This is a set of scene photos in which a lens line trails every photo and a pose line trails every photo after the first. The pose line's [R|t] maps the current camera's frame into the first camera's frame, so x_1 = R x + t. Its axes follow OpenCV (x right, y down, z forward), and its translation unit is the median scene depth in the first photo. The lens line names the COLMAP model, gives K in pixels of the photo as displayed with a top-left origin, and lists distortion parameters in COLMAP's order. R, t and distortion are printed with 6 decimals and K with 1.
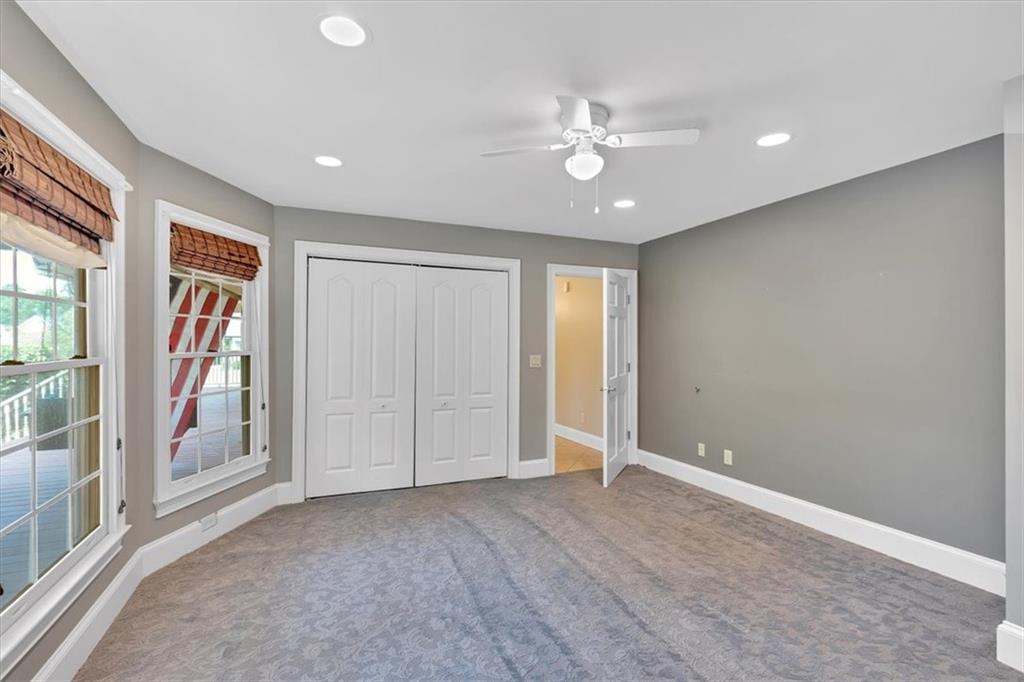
lens RADIAL K [[471.1, 0, 512.0], [0, 471.1, 341.0], [0, 0, 1]] dist [0.029044, -0.000028]
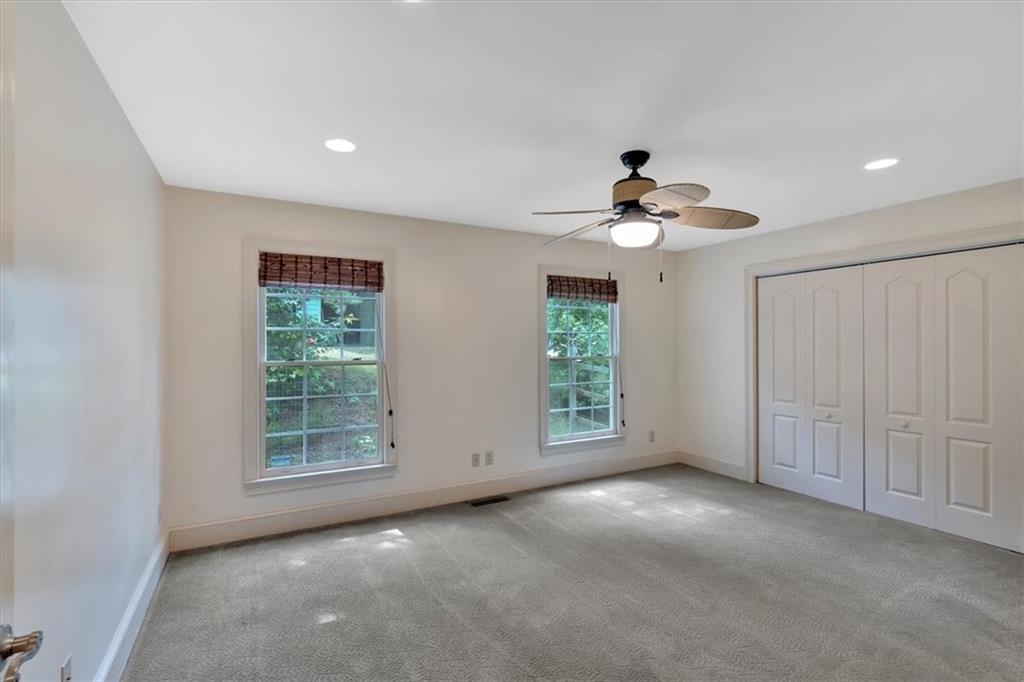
lens RADIAL K [[471.1, 0, 512.0], [0, 471.1, 341.0], [0, 0, 1]] dist [0.029044, -0.000028]
pose [[0.099128, -0.018717, -0.994899, 0.580026], [0.003259, 0.999824, -0.018485, -0.000588], [0.995069, -0.001410, 0.099172, 0.220600]]
